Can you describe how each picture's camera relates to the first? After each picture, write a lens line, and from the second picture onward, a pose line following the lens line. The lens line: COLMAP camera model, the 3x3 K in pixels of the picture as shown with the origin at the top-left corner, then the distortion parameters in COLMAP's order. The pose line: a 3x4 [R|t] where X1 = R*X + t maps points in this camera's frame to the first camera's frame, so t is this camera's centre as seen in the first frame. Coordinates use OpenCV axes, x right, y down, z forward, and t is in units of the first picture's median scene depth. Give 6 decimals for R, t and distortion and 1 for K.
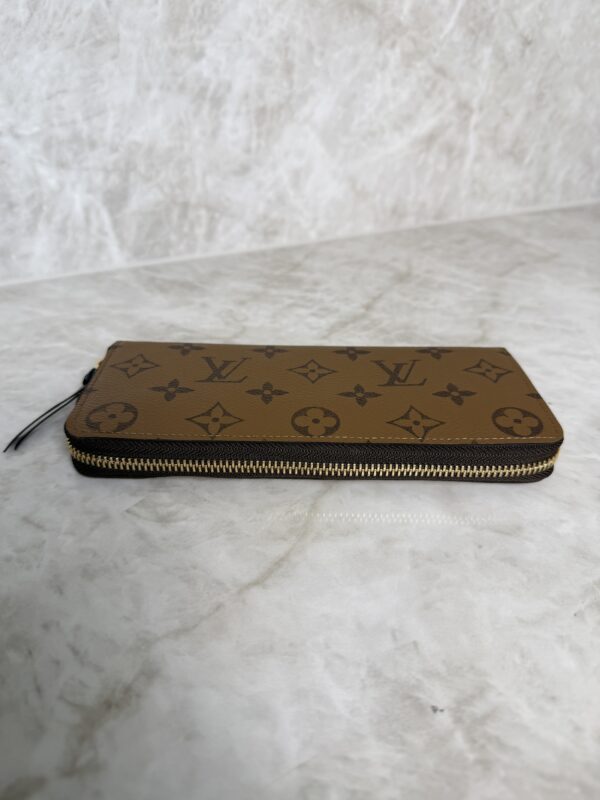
lens RADIAL K [[596.7, 0, 299.7], [0, 596.7, 395.5], [0, 0, 1]] dist [-0.031554, -0.010992]
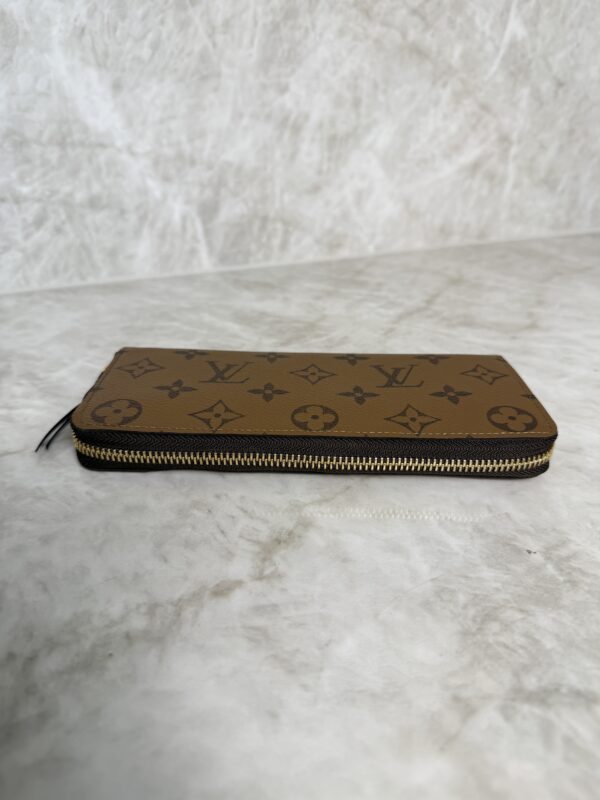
lens RADIAL K [[596.7, 0, 303.1], [0, 596.7, 398.1], [0, 0, 1]] dist [-0.031554, -0.010992]
pose [[0.999607, 0.013109, -0.024764, -0.092587], [-0.014836, 0.997375, -0.070870, 0.115254], [0.023770, 0.071210, 0.997178, -0.128364]]
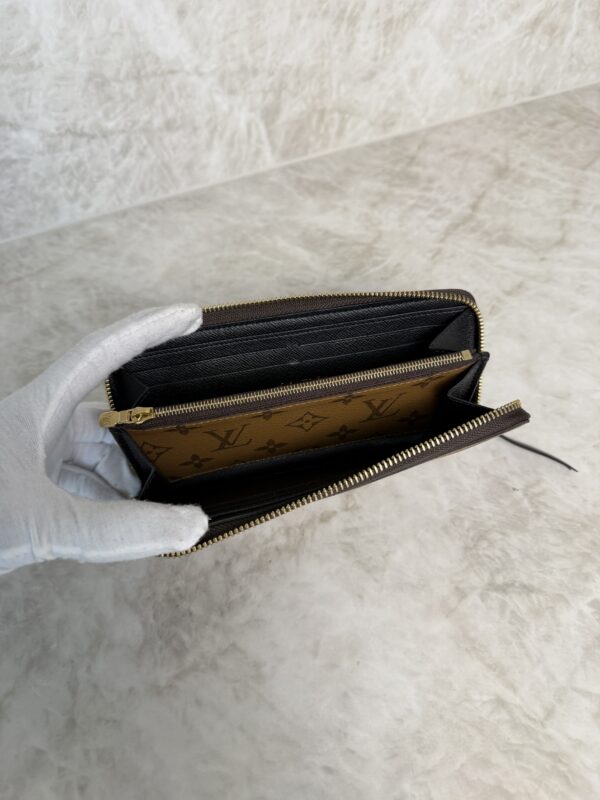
lens RADIAL K [[596.7, 0, 301.8], [0, 596.7, 396.1], [0, 0, 1]] dist [-0.031554, -0.010992]
pose [[0.995853, 0.015215, -0.089699, -0.127407], [0.014884, 0.945390, 0.325602, -0.178173], [0.089754, -0.325586, 0.941243, -0.352272]]
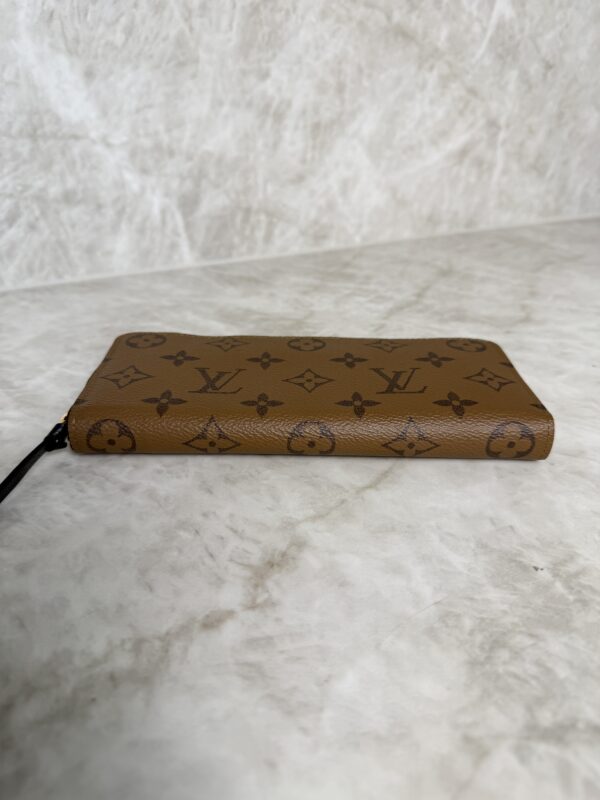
lens RADIAL K [[596.7, 0, 299.1], [0, 596.7, 399.6], [0, 0, 1]] dist [-0.031554, -0.010992]
pose [[0.999952, -0.006031, -0.007699, -0.097778], [0.005661, 0.998867, -0.047255, 0.092409], [0.007976, 0.047209, 0.998853, -0.096477]]
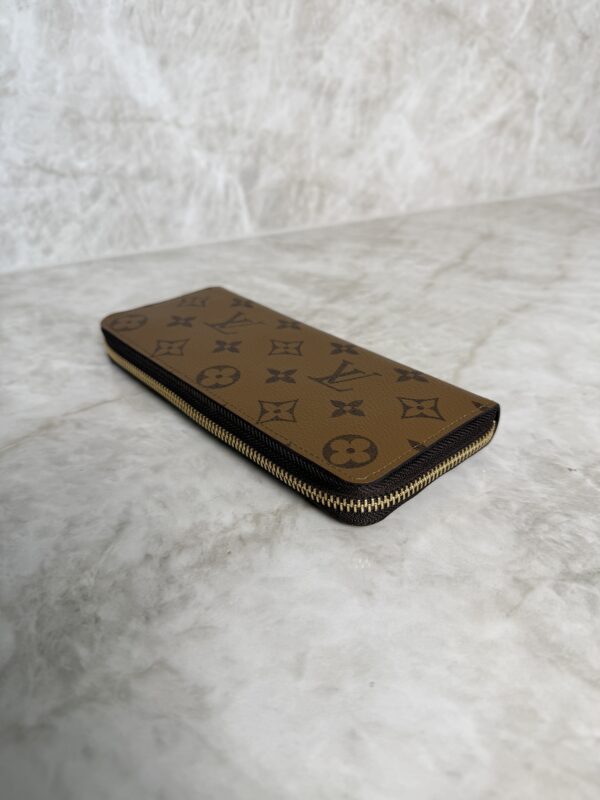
lens RADIAL K [[596.7, 0, 299.0], [0, 596.7, 396.6], [0, 0, 1]] dist [-0.031554, -0.010992]
pose [[0.998095, -0.012775, -0.060351, -0.141582], [0.011929, 0.999826, -0.014350, 0.140438], [0.060524, 0.013603, 0.998074, -0.211051]]
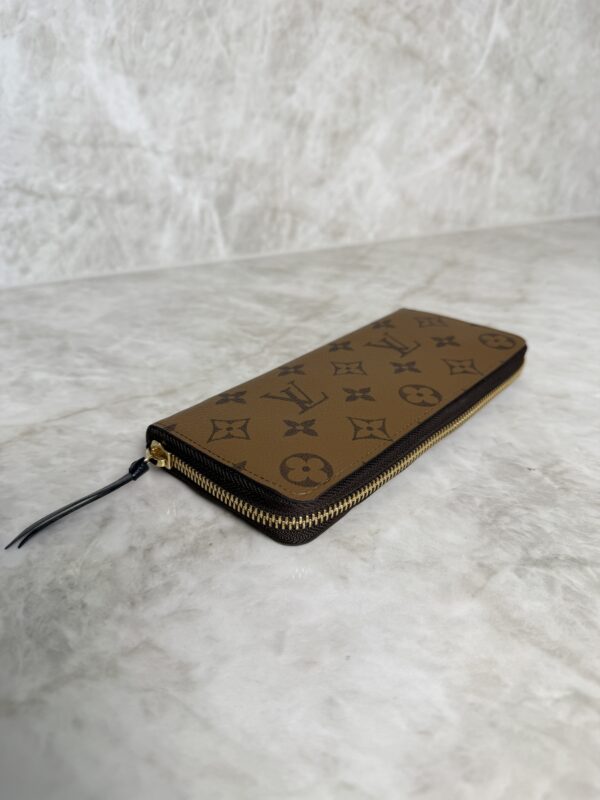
lens RADIAL K [[596.7, 0, 299.0], [0, 596.7, 403.8], [0, 0, 1]] dist [-0.031554, -0.010992]
pose [[0.999877, -0.013520, -0.007953, -0.148184], [0.013052, 0.998336, -0.056163, 0.170424], [0.008699, 0.056053, 0.998390, -0.242328]]
